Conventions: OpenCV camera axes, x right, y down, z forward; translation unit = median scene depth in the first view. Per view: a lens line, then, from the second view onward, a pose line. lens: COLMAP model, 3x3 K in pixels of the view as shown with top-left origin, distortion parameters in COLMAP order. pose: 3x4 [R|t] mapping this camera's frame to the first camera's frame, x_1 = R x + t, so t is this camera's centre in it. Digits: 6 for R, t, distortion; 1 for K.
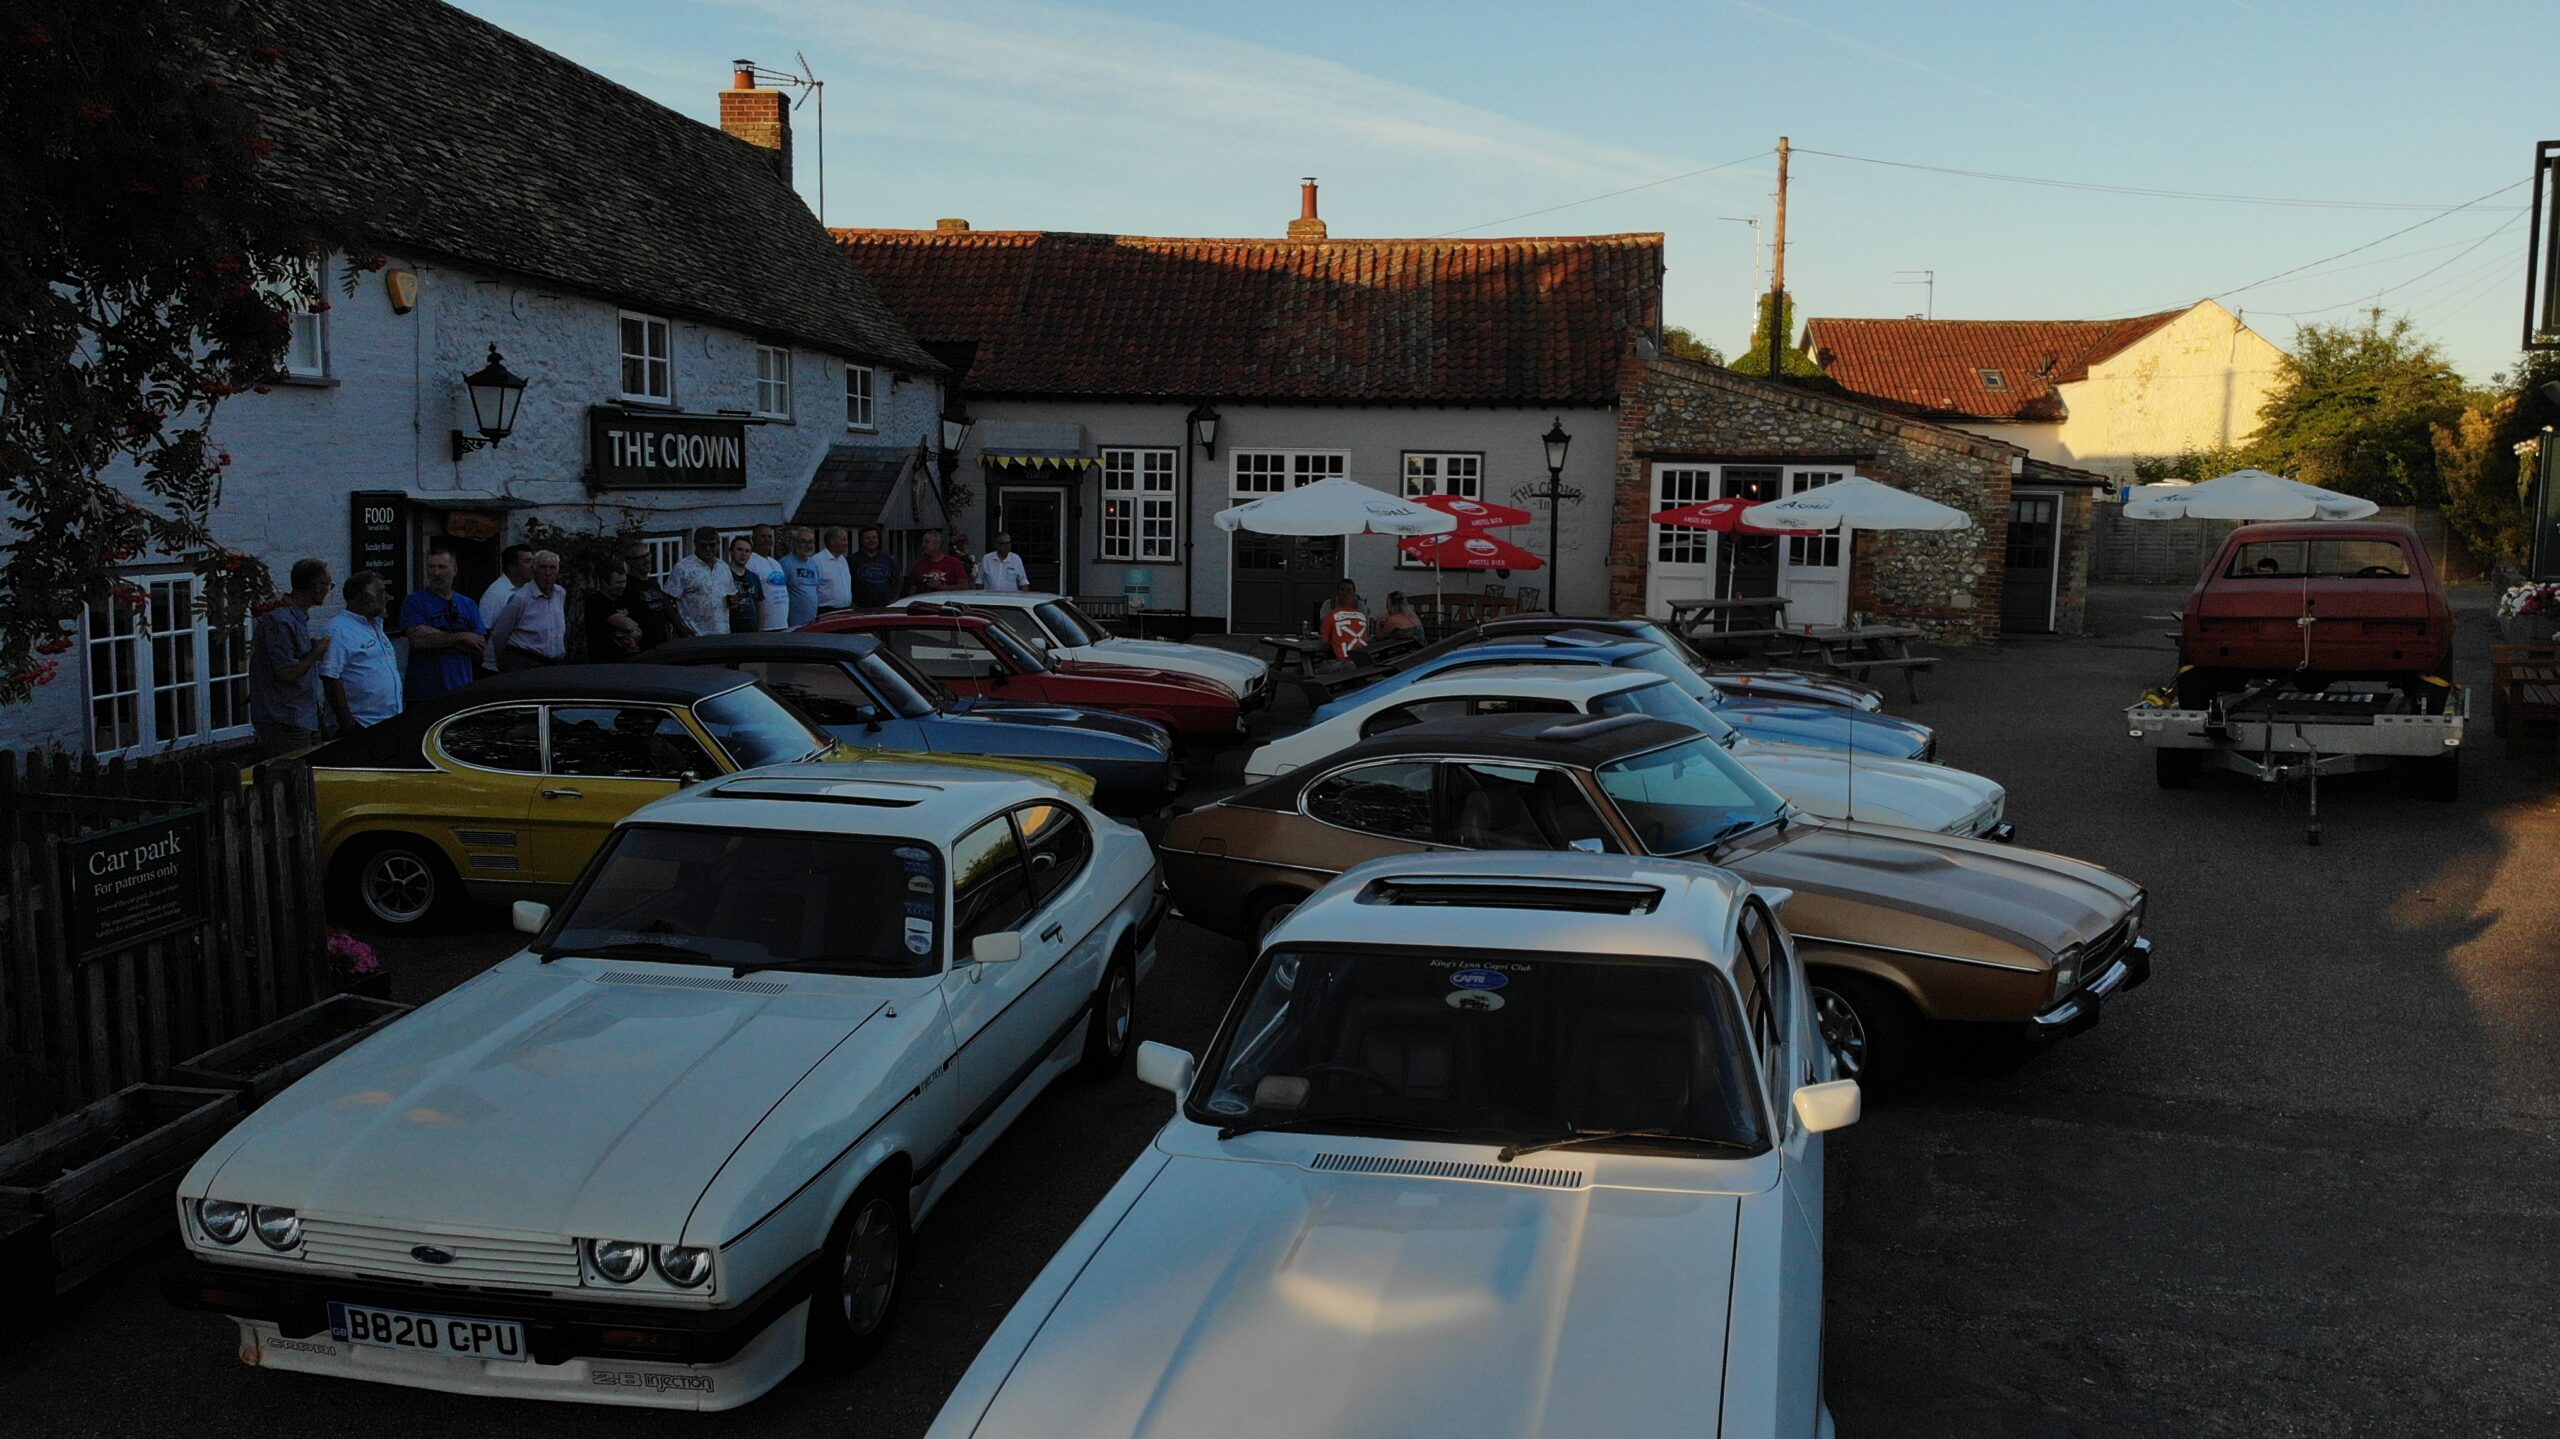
lens RADIAL K [[1942.2, 0, 1298.0], [0, 1942.2, 706.8], [0, 0, 1]] dist [-0.005485, -0.037721]
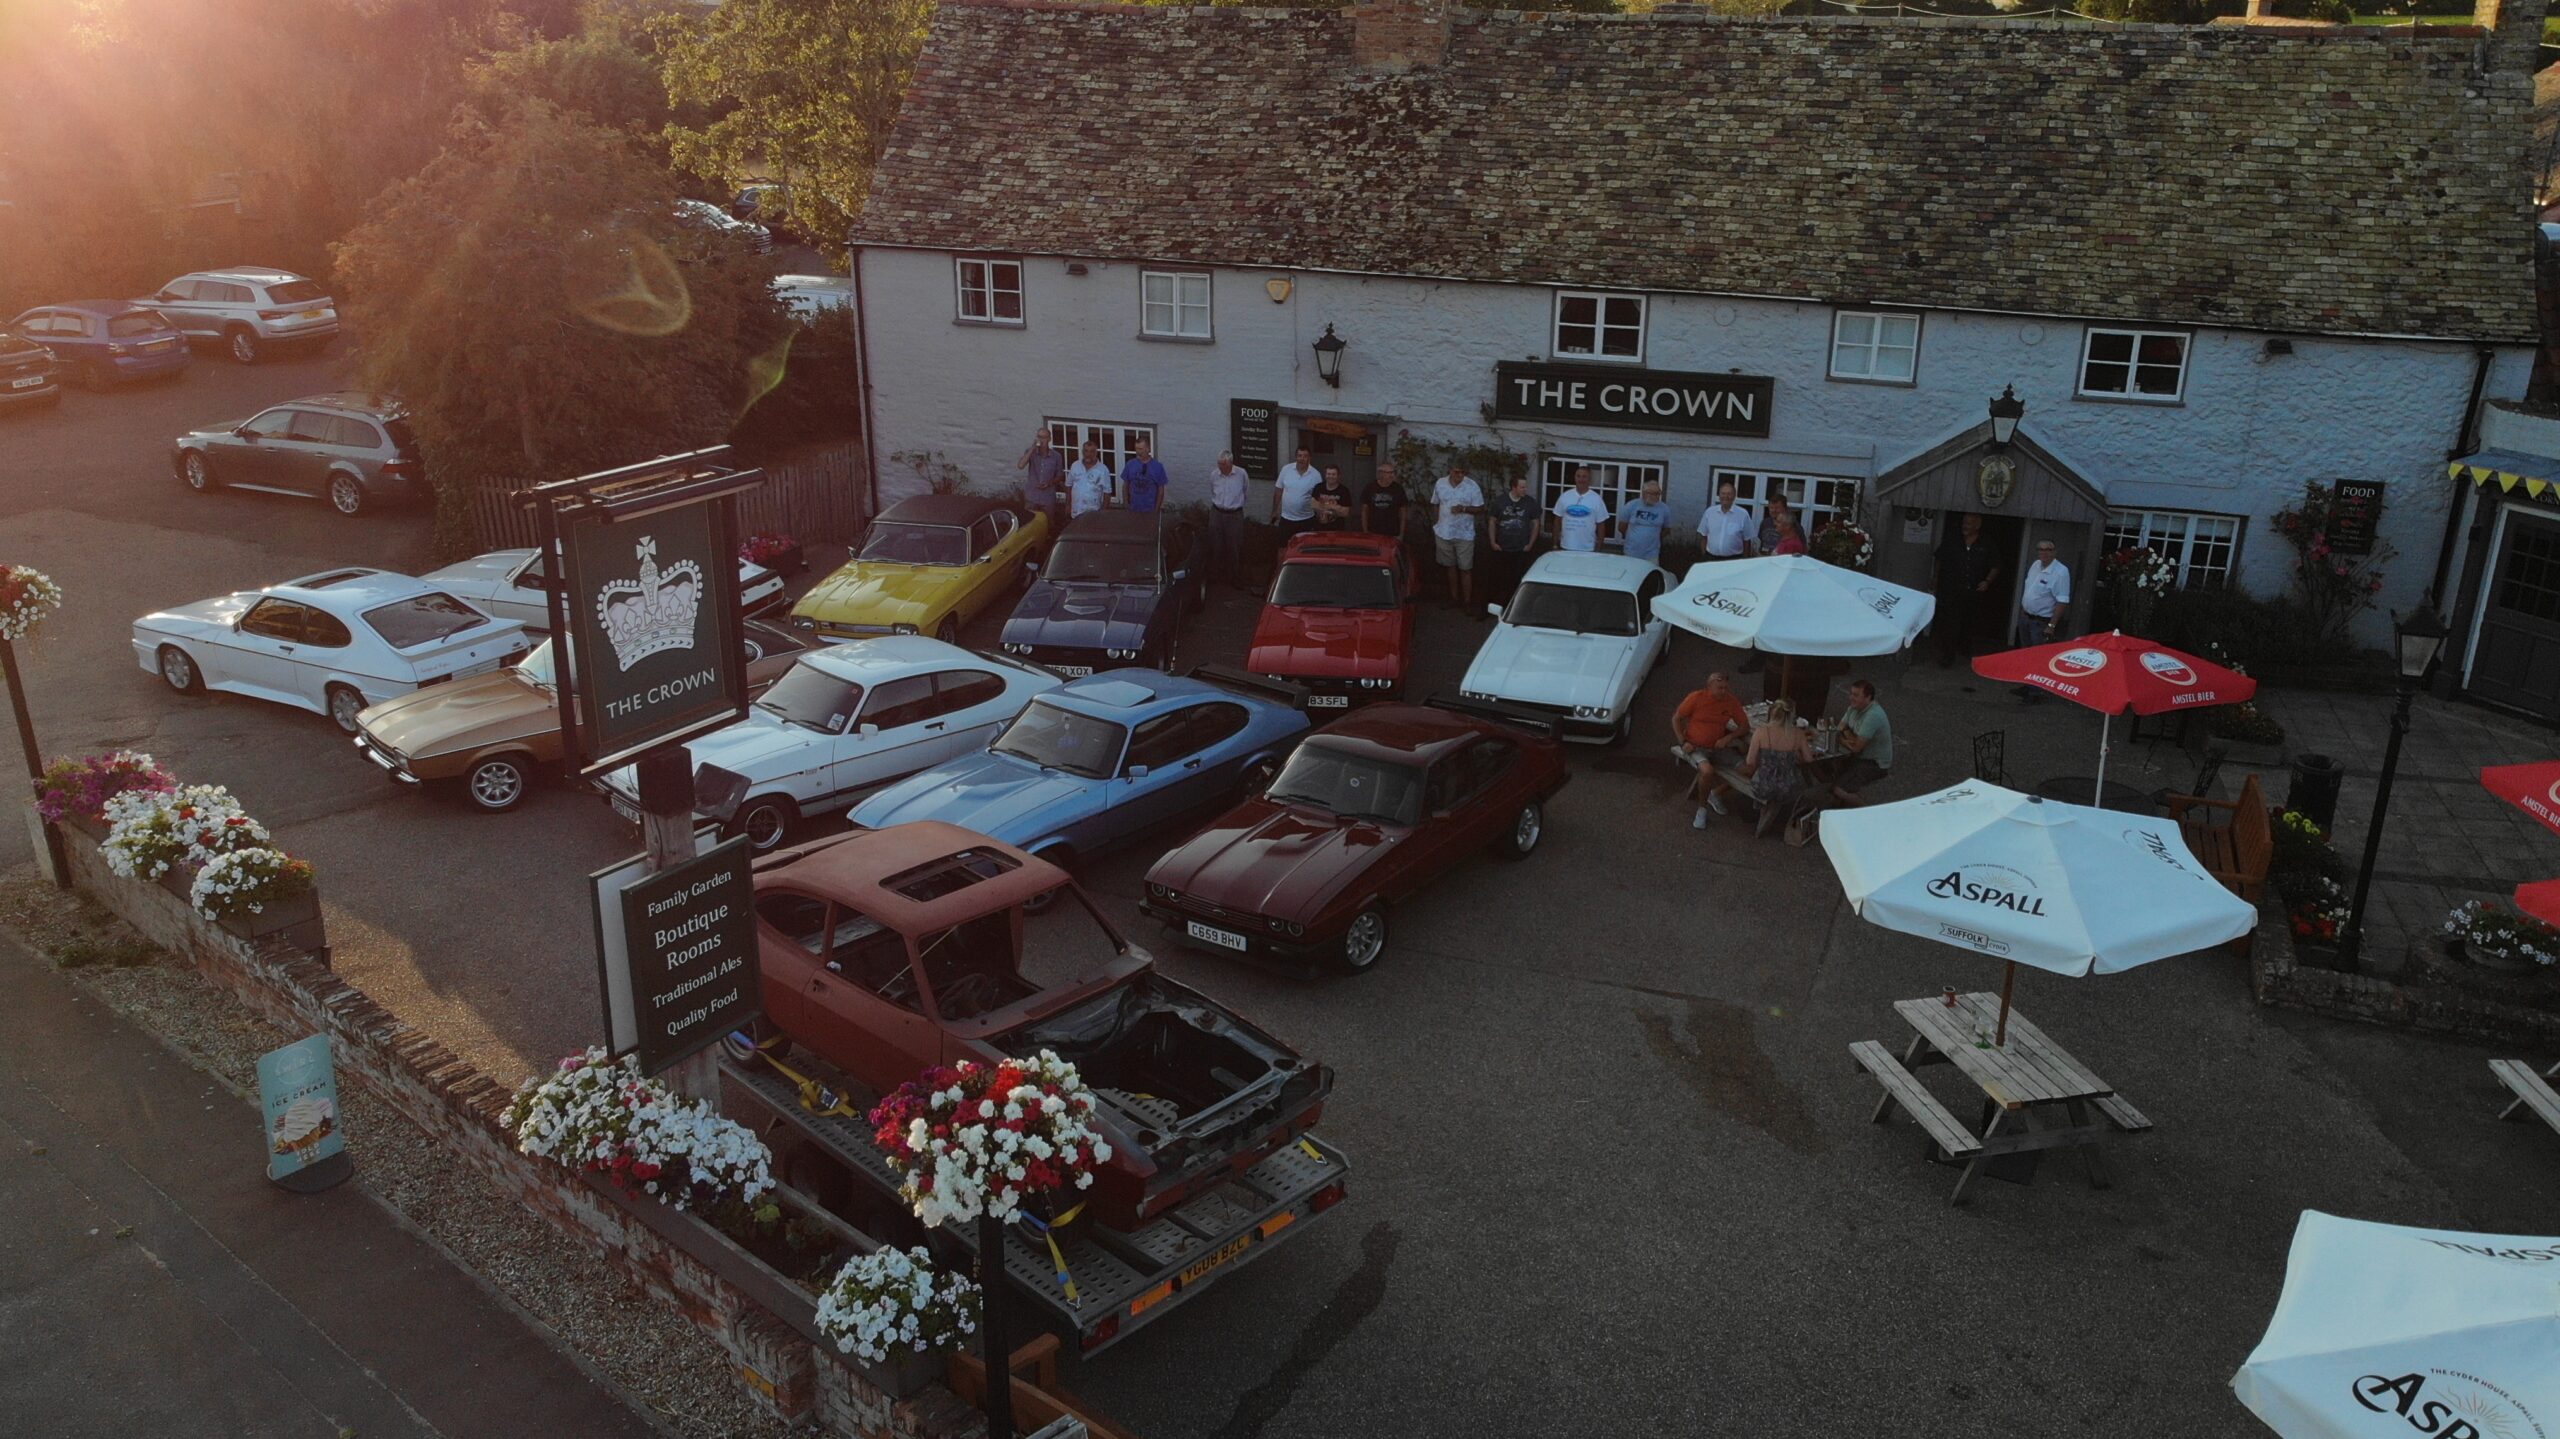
lens RADIAL K [[1927.2, 0, 1286.3], [0, 1927.2, 719.4], [0, 0, 1]] dist [-0.003388, 0.003273]
pose [[-0.203486, 0.324942, -0.923583, 0.732284], [-0.125811, 0.926821, 0.353800, -0.269385], [0.970961, 0.188191, -0.147714, 0.758323]]
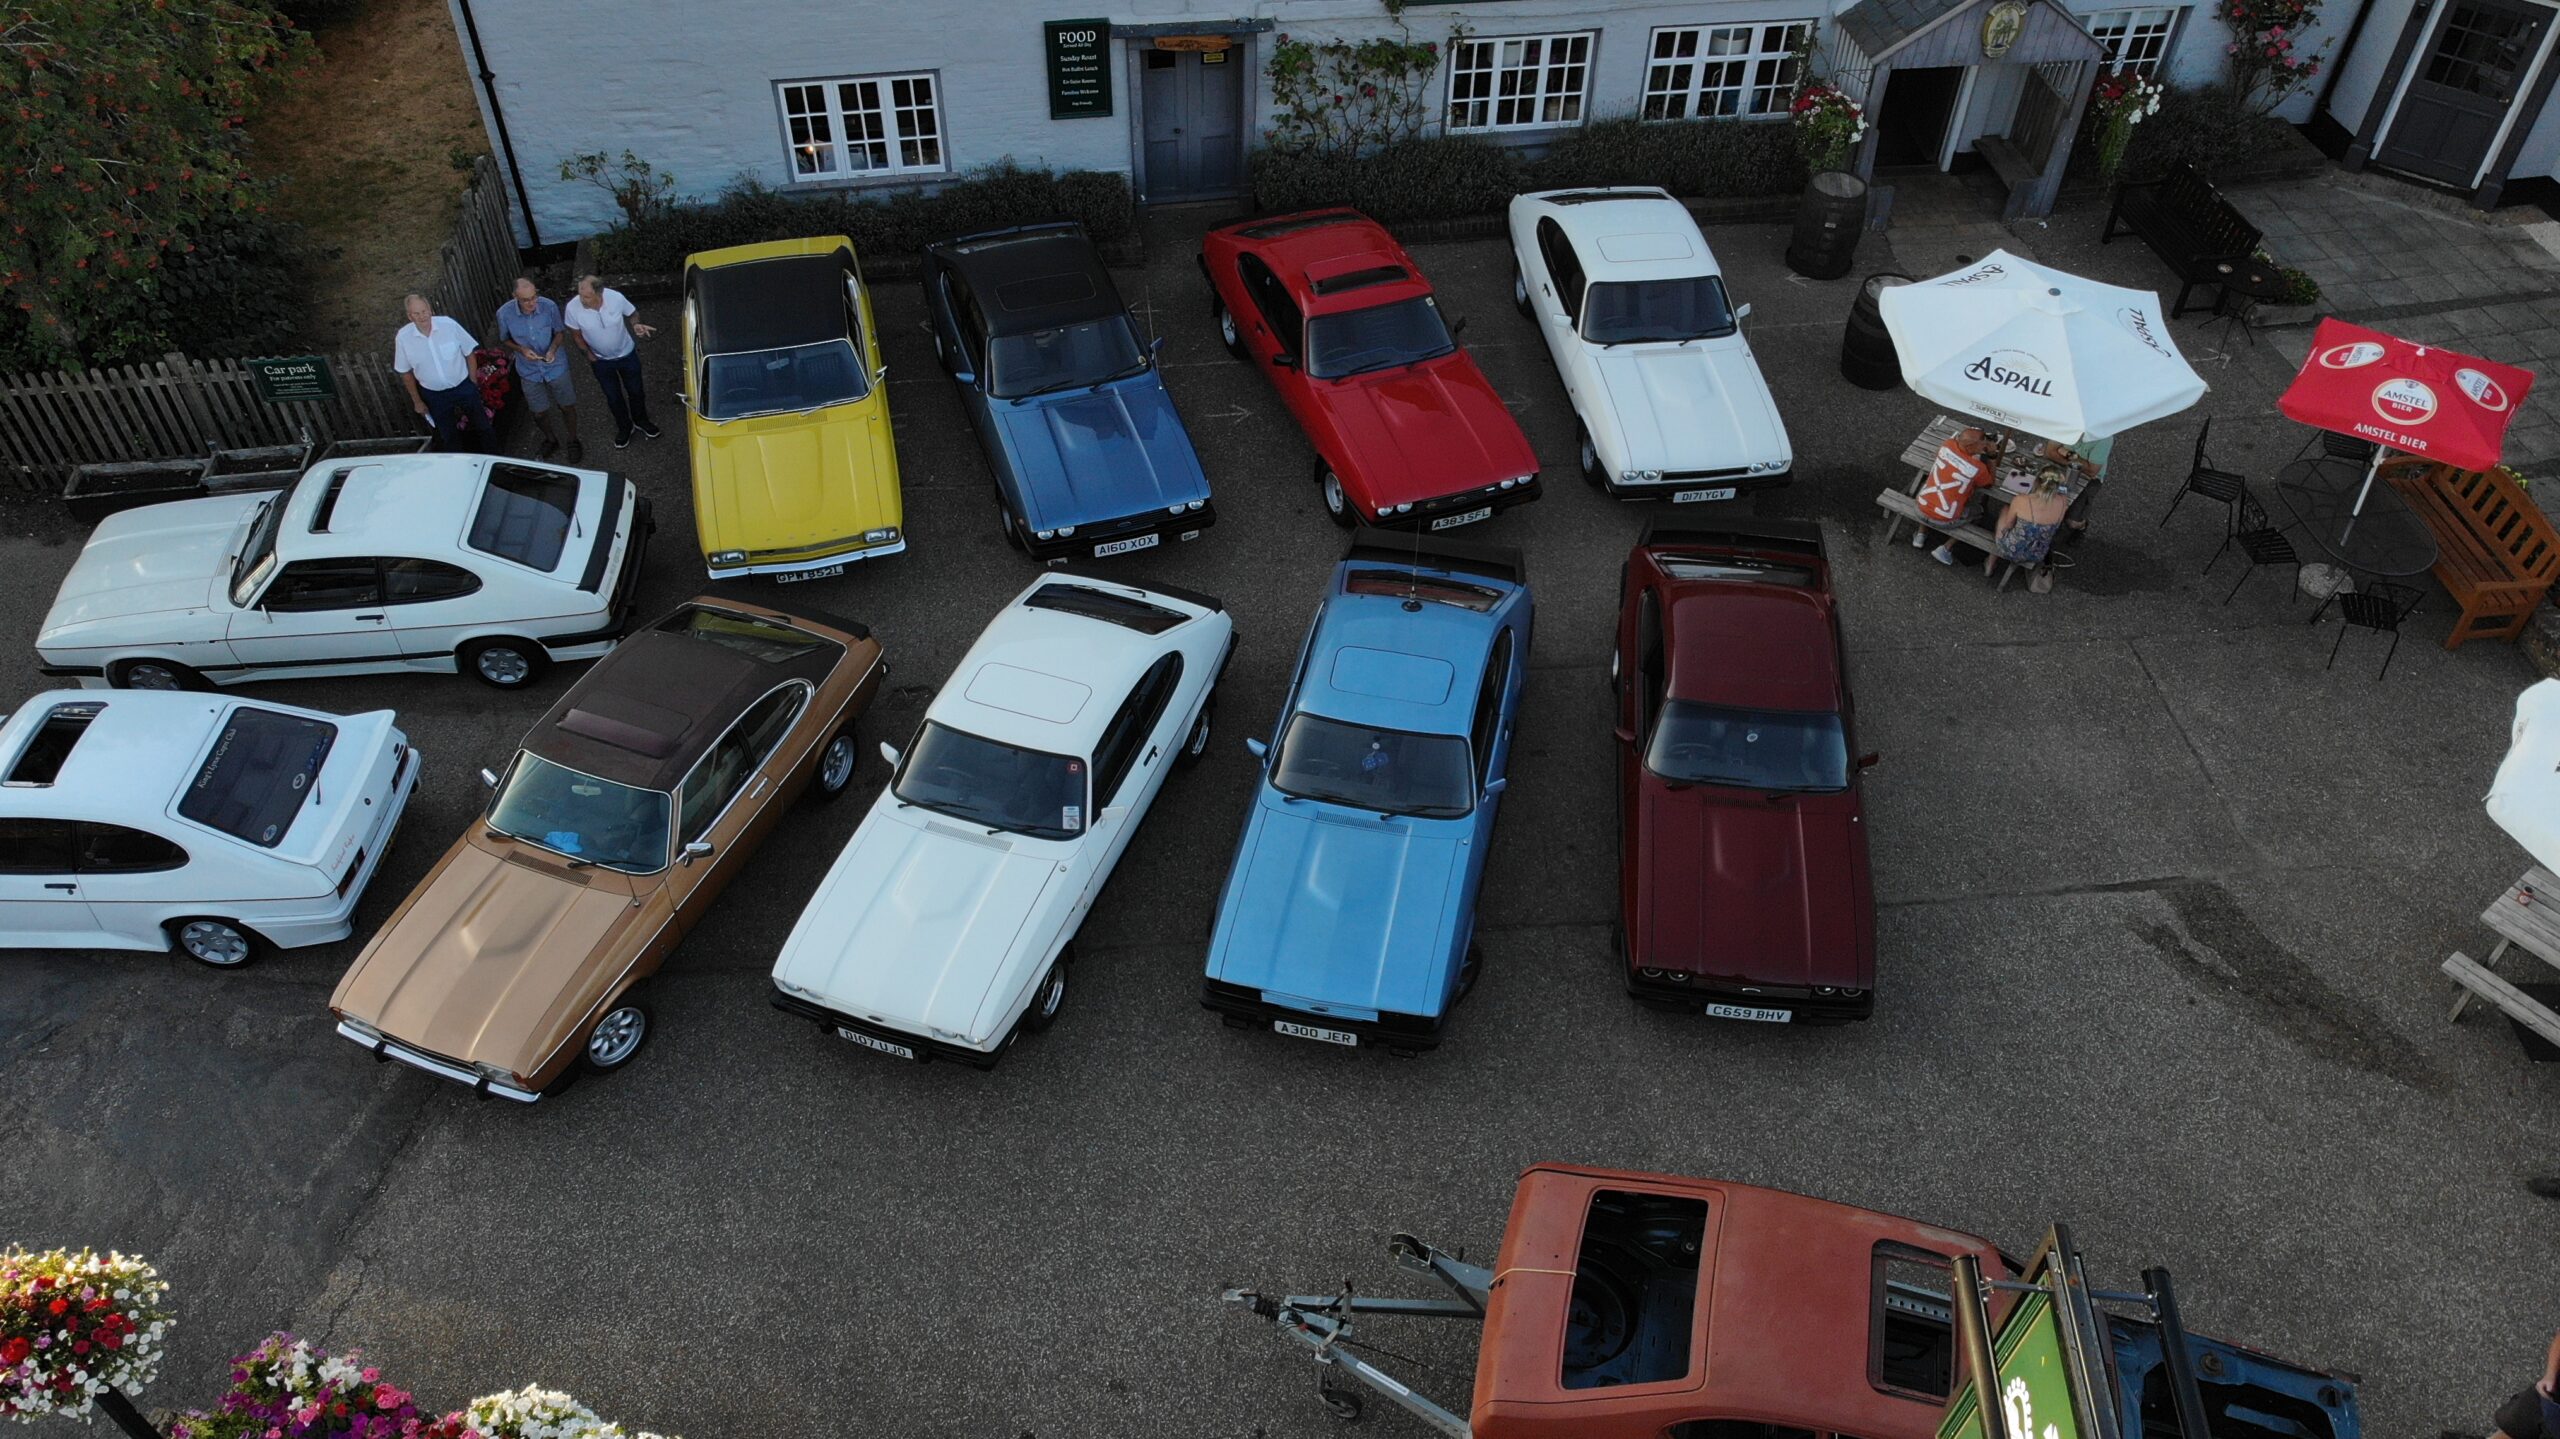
lens RADIAL K [[1923.3, 0, 1279.1], [0, 1923.3, 712.9], [0, 0, 1]] dist [-0.004093, 0.000536]
pose [[0.255103, 0.671876, -0.695345, 0.475177], [-0.121620, 0.735724, 0.666273, -0.380242], [0.959235, -0.085401, 0.269399, 0.405720]]
